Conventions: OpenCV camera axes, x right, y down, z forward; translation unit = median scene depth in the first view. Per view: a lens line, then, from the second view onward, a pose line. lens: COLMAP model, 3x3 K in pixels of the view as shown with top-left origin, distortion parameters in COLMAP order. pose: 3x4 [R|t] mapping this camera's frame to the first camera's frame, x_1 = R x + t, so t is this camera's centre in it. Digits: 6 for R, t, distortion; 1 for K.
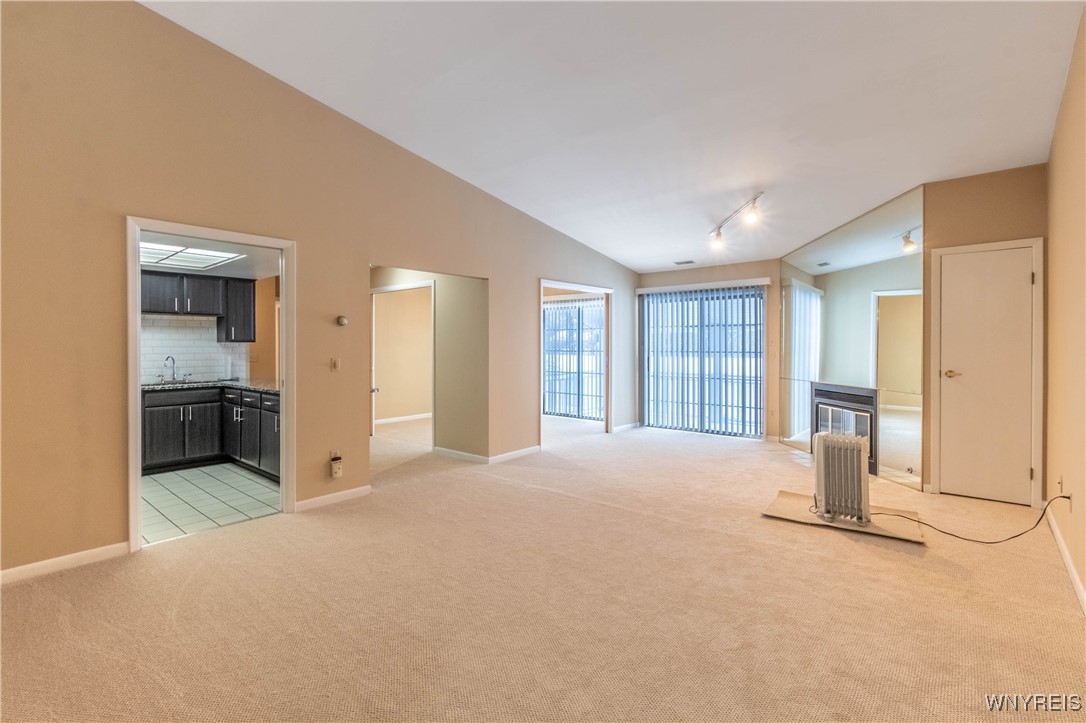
lens RADIAL K [[498.5, 0, 527.3], [0, 498.5, 344.0], [0, 0, 1]] dist [0.001173, 0.000288]
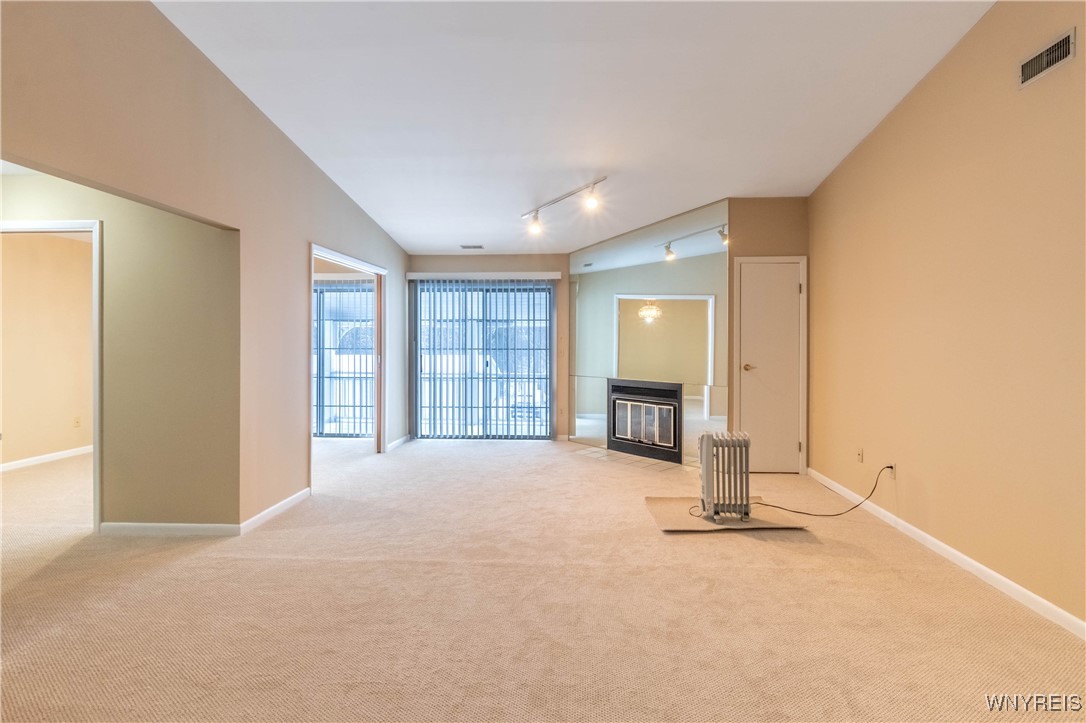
lens RADIAL K [[498.5, 0, 527.3], [0, 498.5, 344.0], [0, 0, 1]] dist [0.001173, 0.000288]
pose [[0.776969, 0.002288, 0.629535, -0.197068], [-0.006080, 0.999974, 0.003869, 0.003501], [-0.629510, -0.006833, 0.776962, 0.320817]]
